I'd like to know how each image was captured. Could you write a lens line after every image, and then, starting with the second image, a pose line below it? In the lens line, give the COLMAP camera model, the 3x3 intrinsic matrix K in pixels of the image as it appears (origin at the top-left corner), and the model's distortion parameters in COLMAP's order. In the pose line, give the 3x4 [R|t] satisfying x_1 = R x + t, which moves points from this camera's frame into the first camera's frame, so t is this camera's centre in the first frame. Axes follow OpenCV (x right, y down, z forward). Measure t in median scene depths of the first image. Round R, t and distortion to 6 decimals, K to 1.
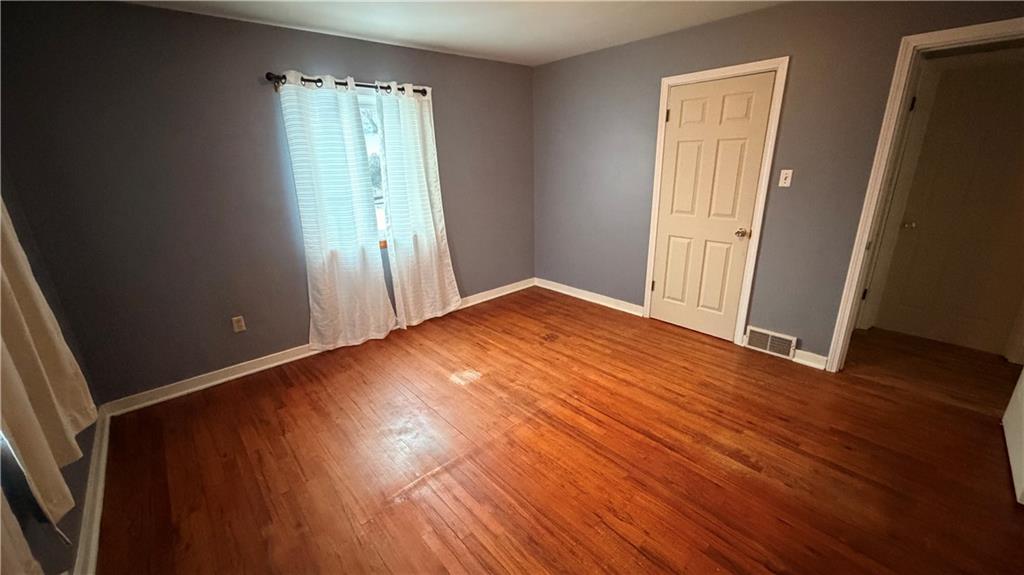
lens RADIAL K [[404.9, 0, 514.2], [0, 404.9, 286.7], [0, 0, 1]] dist [0.001772, 0.000415]
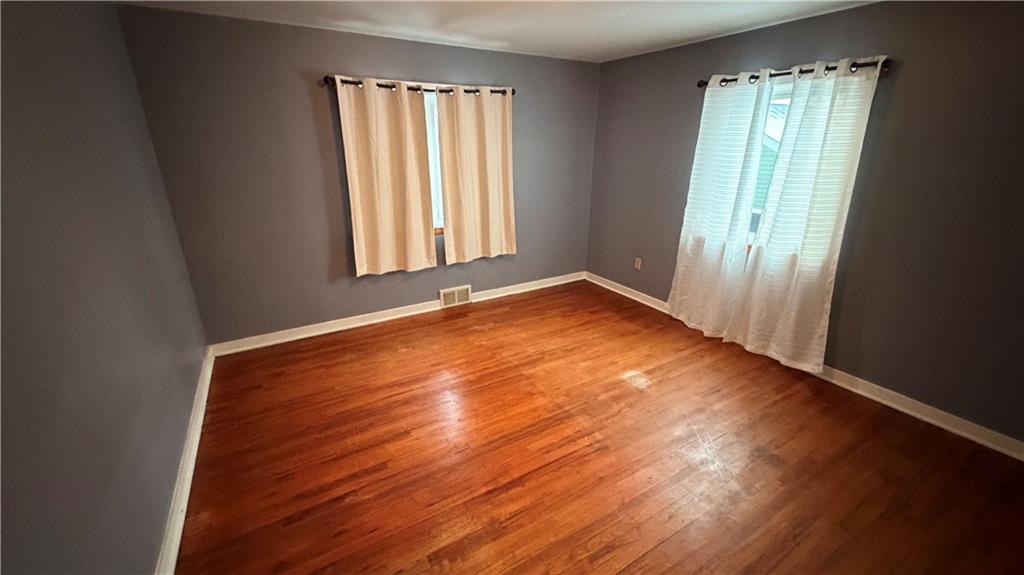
lens RADIAL K [[404.9, 0, 506.7], [0, 404.9, 284.1], [0, 0, 1]] dist [0.001772, 0.000415]
pose [[-0.185611, 0.355520, -0.916053, 0.776232], [-0.303168, 0.866053, 0.397543, -0.281854], [0.934686, 0.351506, -0.052967, 0.678058]]
